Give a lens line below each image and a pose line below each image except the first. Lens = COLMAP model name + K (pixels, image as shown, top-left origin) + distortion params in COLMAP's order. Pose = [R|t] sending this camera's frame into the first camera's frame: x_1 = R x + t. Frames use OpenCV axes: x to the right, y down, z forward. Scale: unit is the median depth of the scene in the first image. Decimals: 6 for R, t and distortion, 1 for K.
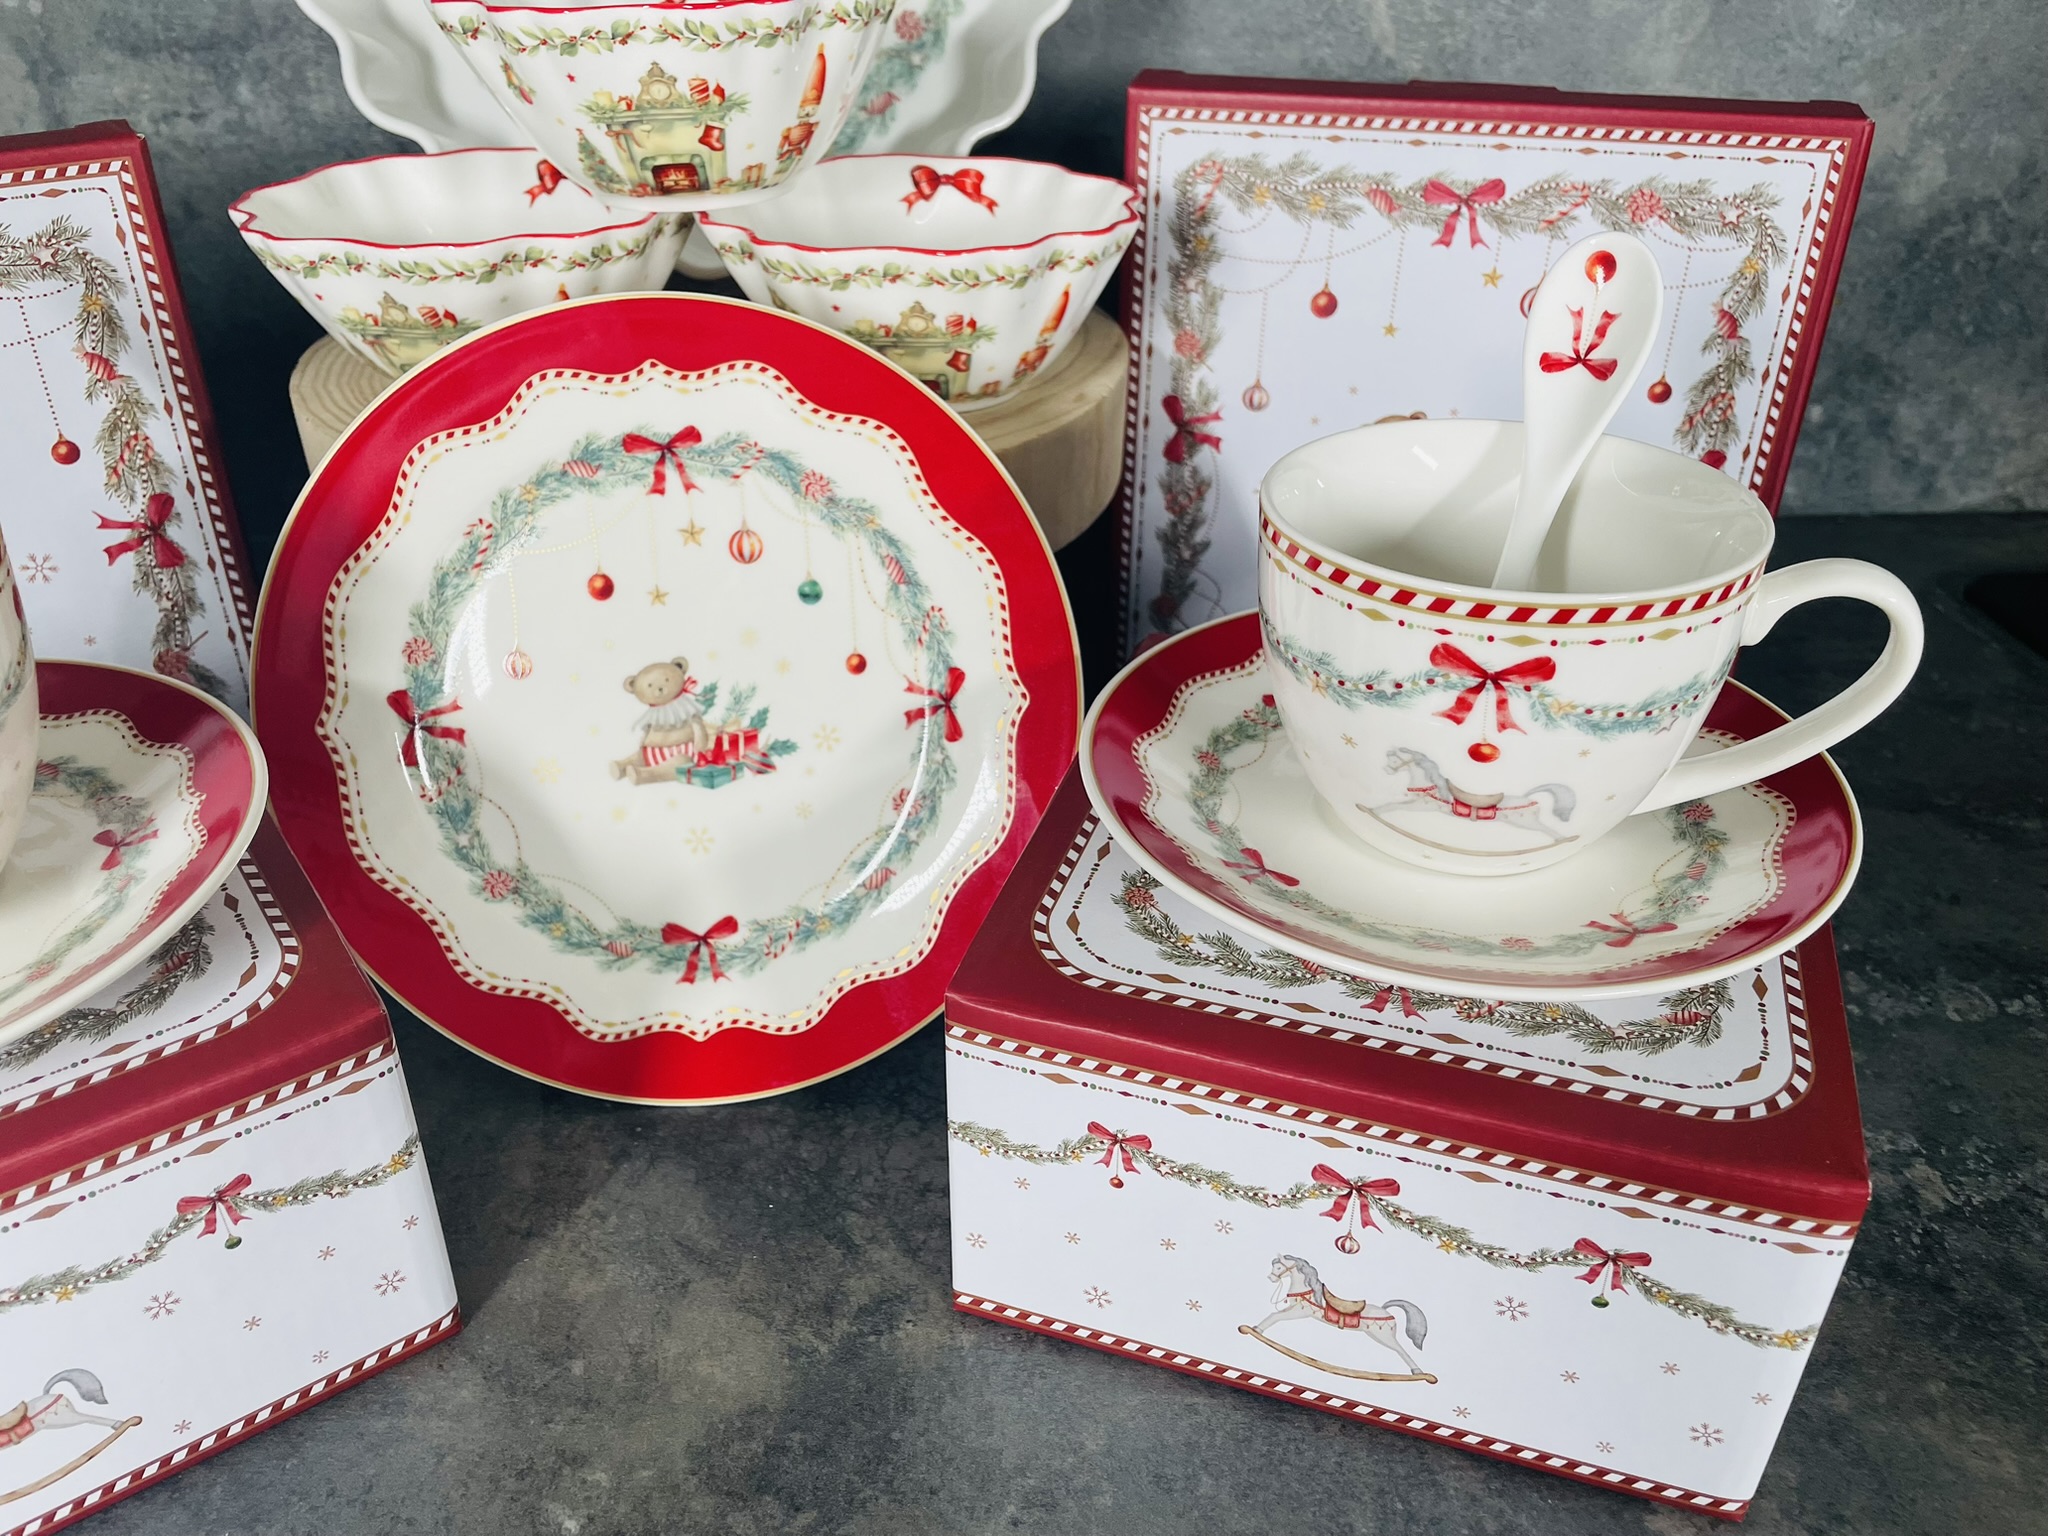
lens RADIAL K [[1571.9, 0, 1025.8], [0, 1571.9, 750.3], [0, 0, 1]] dist [0.079720, -0.117091]
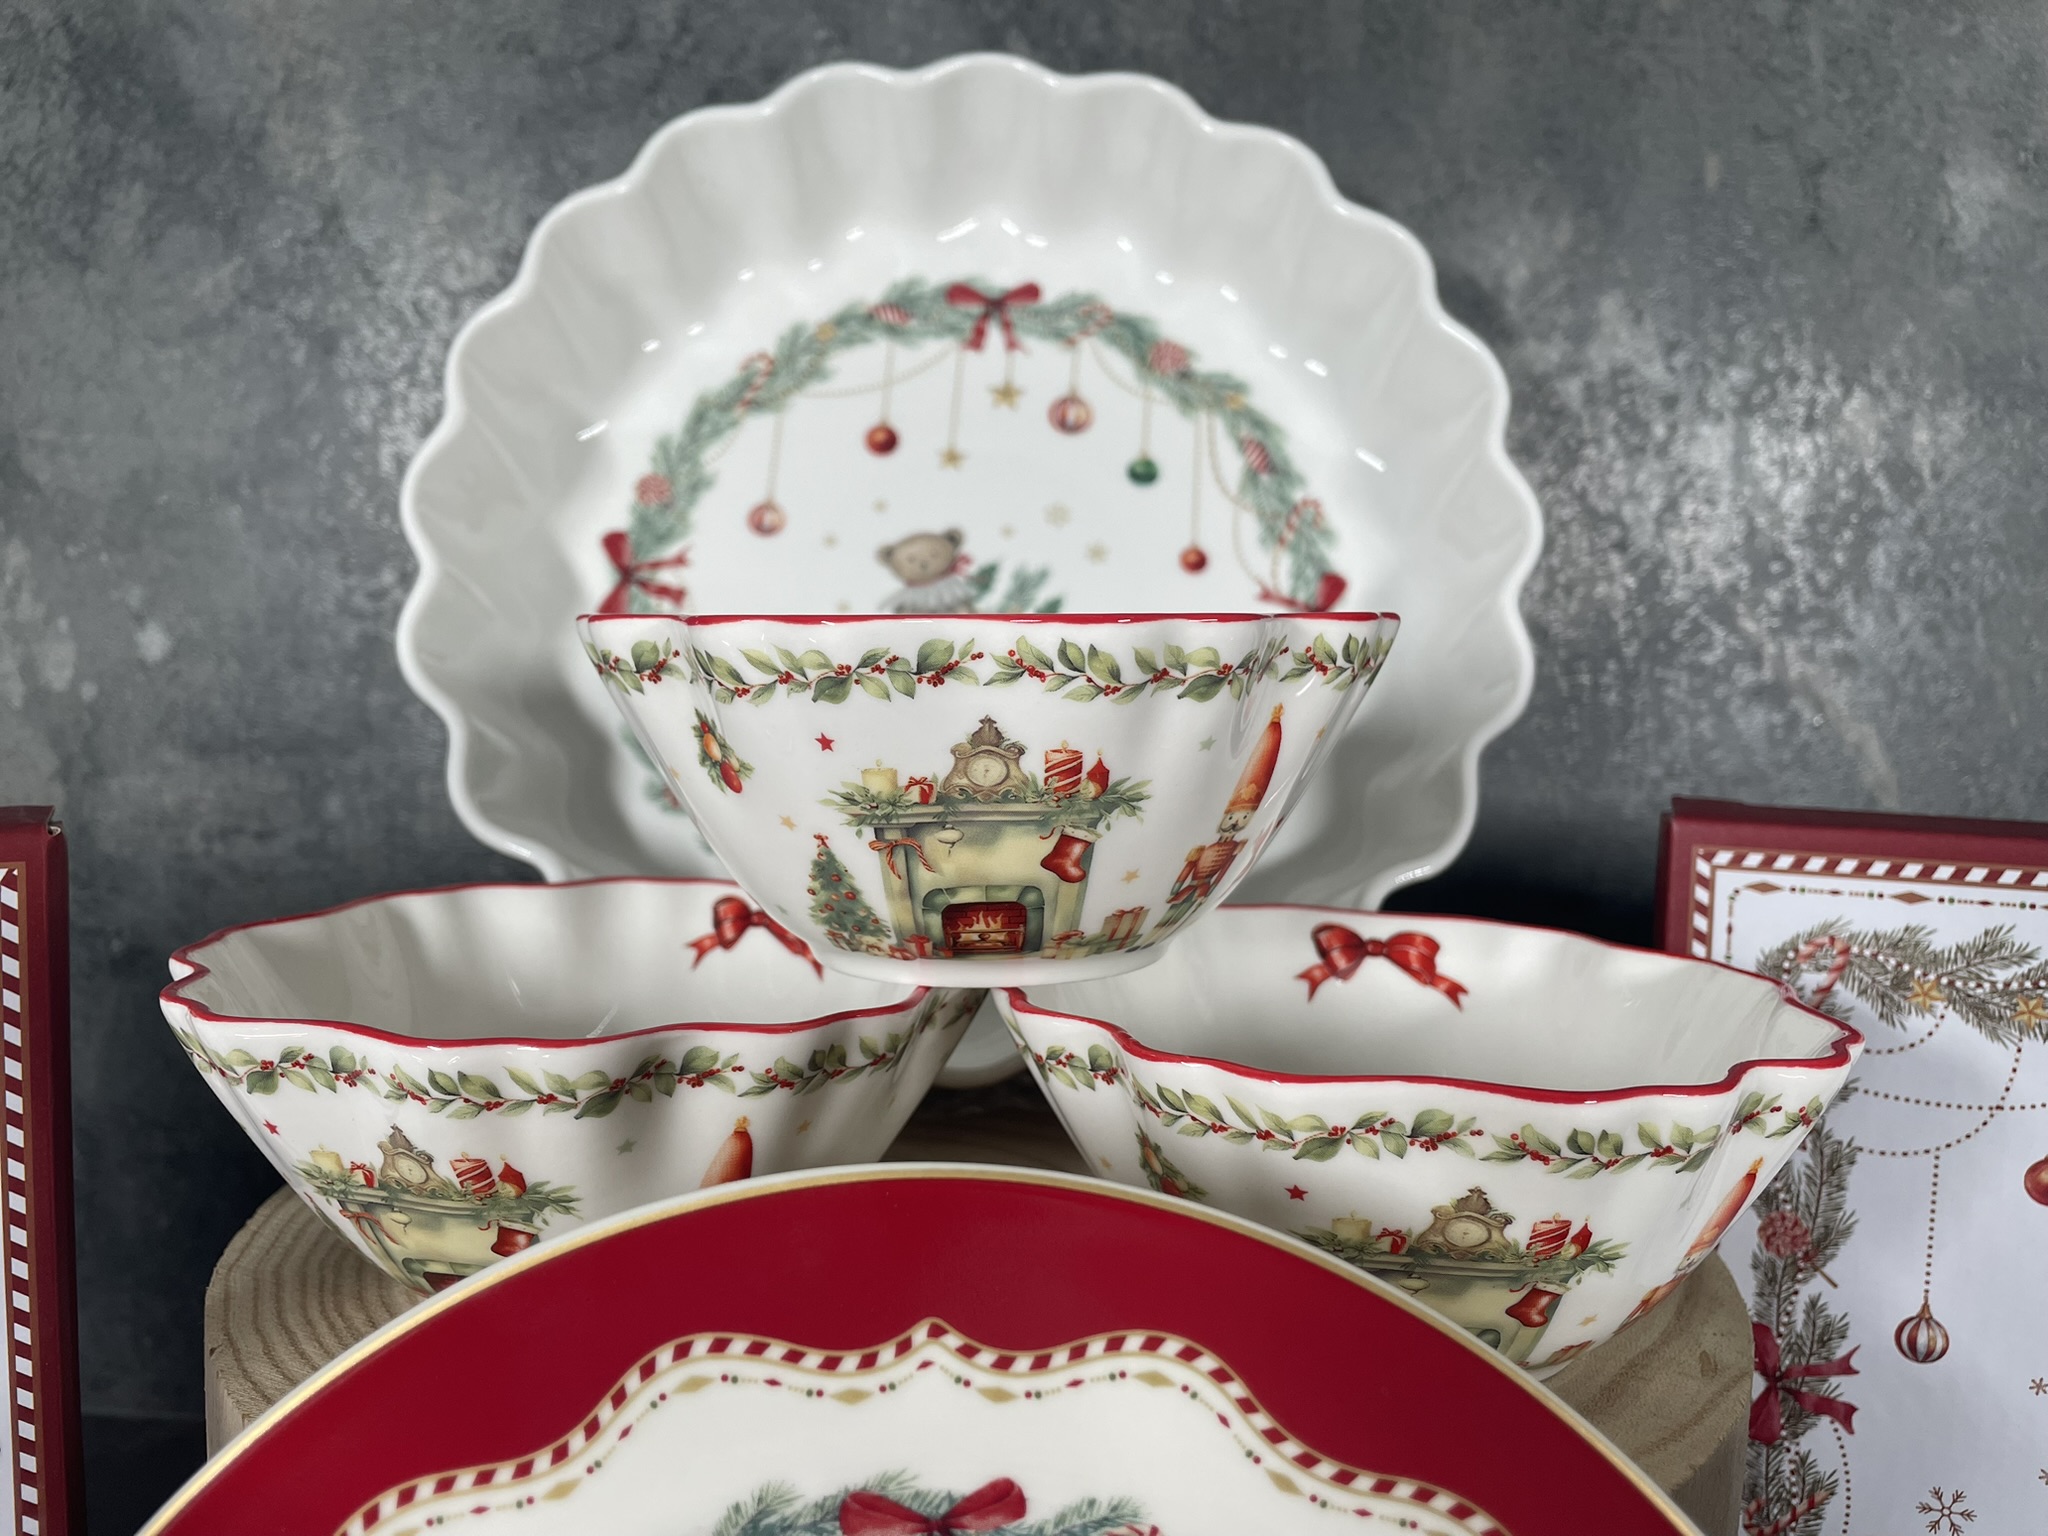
lens RADIAL K [[1571.9, 0, 1015.9], [0, 1571.9, 755.1], [0, 0, 1]] dist [0.079720, -0.117091]
pose [[0.996911, 0.027560, -0.073544, -0.159596], [-0.057638, 0.892807, -0.446736, -0.164502], [0.053348, 0.449595, 0.891638, 0.468731]]
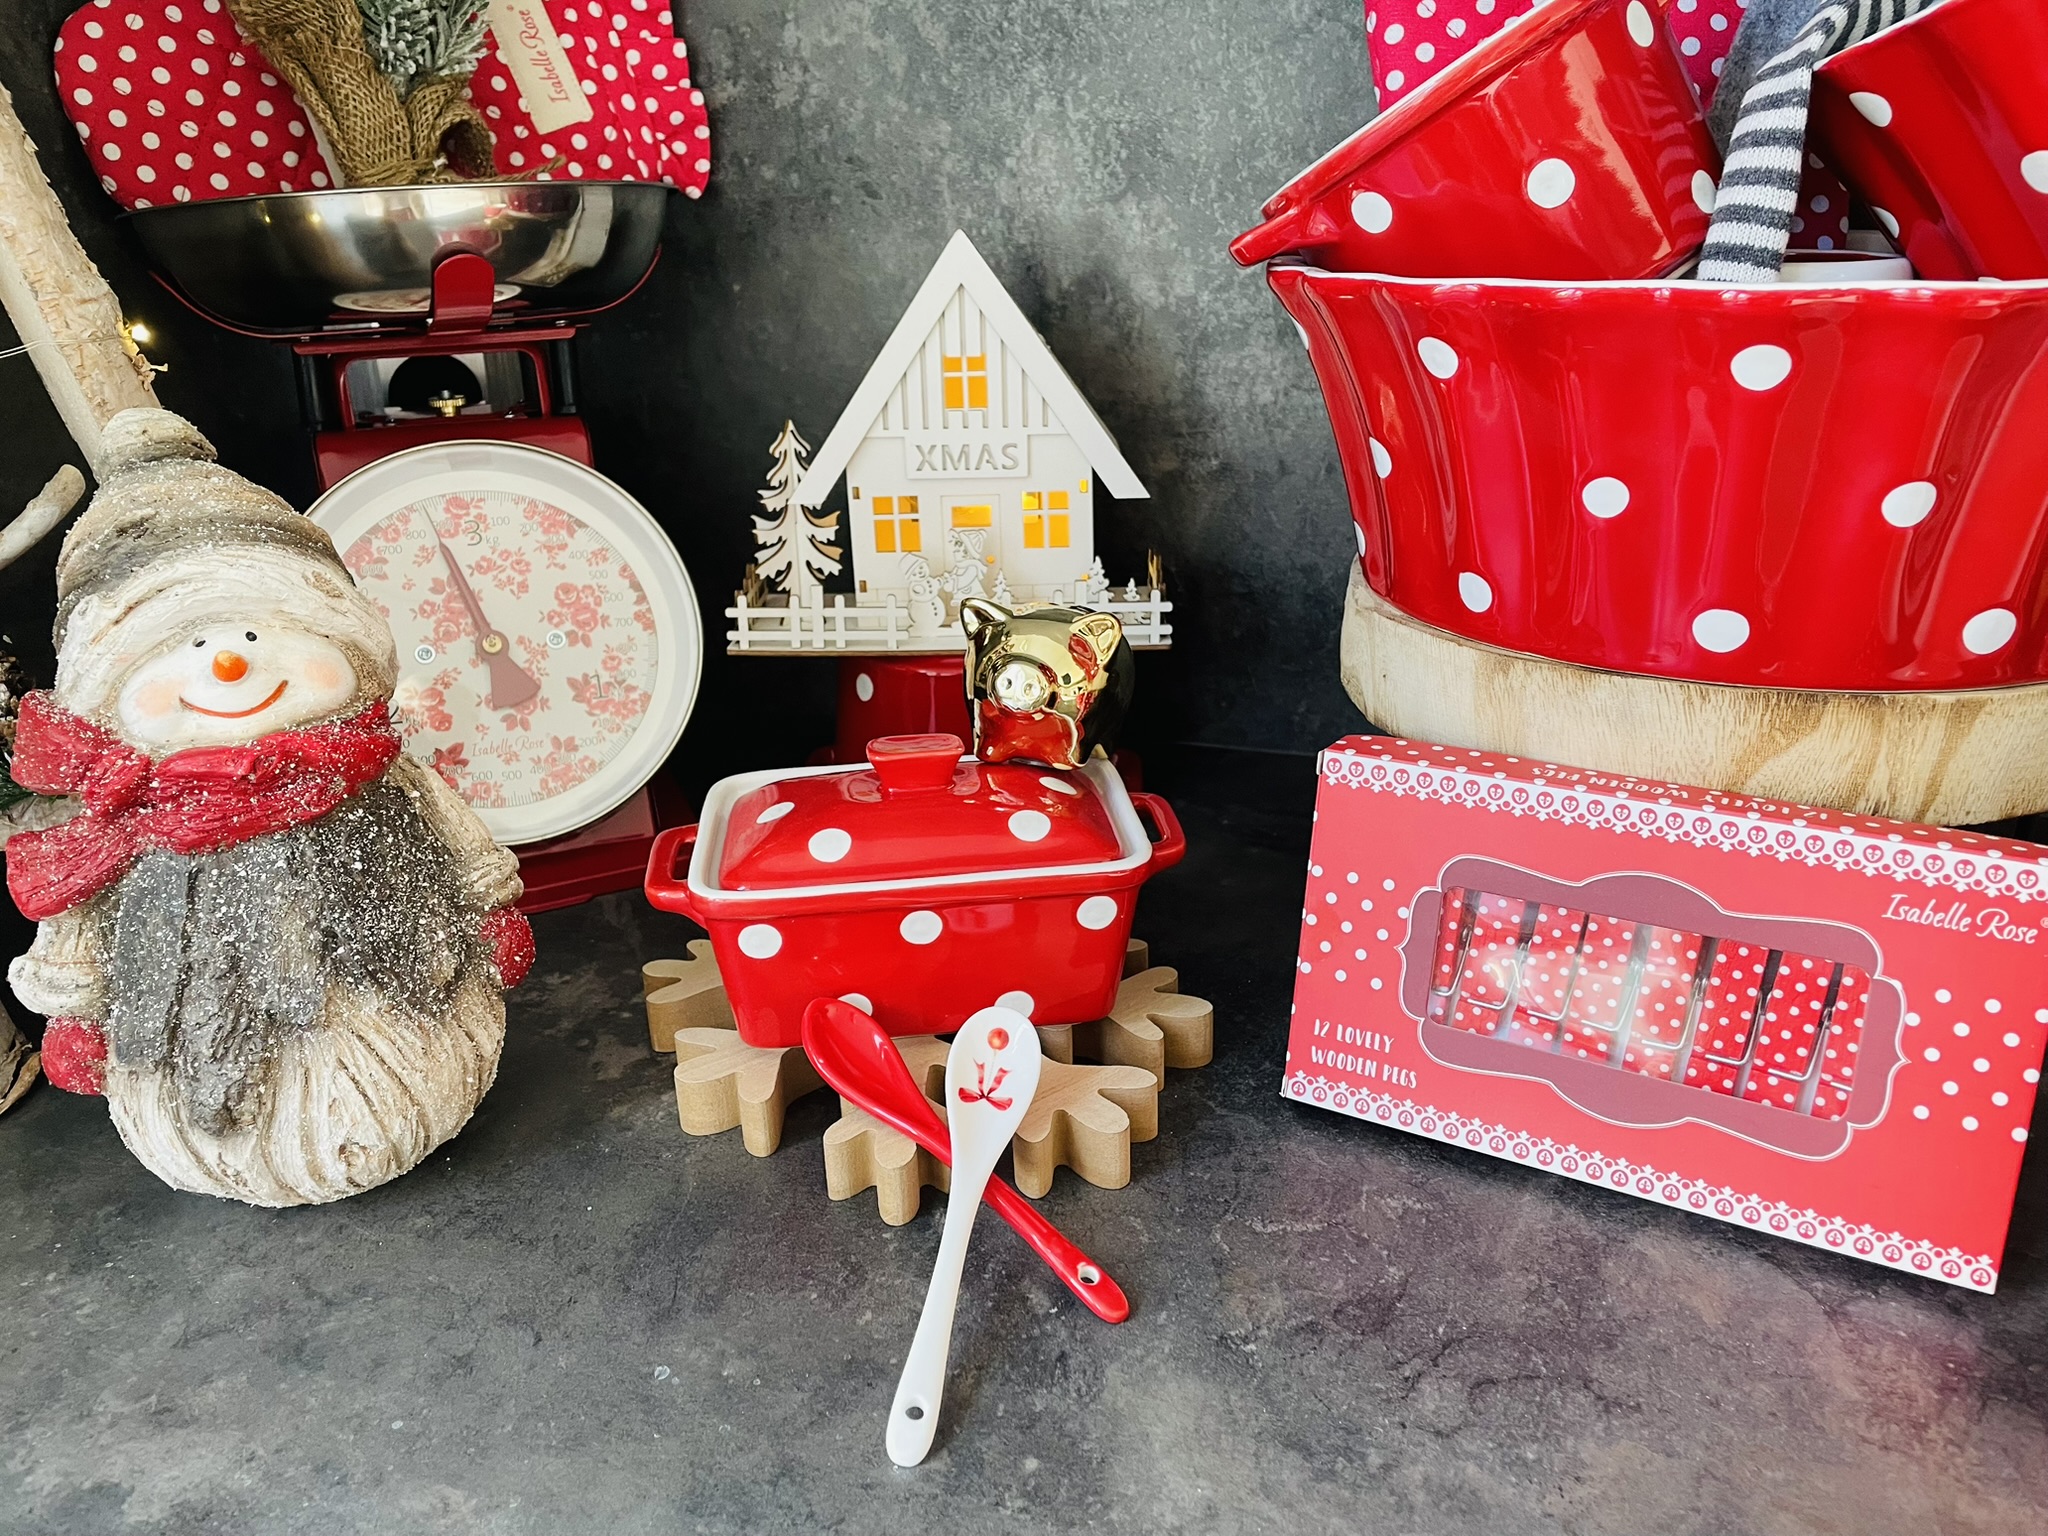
lens RADIAL K [[1571.9, 0, 1011.0], [0, 1571.9, 749.9], [0, 0, 1]] dist [0.079720, -0.117091]
pose [[0.938264, 0.096896, -0.332071, -0.447947], [-0.153853, 0.976685, -0.149721, 0.095055], [0.309821, 0.191568, 0.931296, -0.138576]]
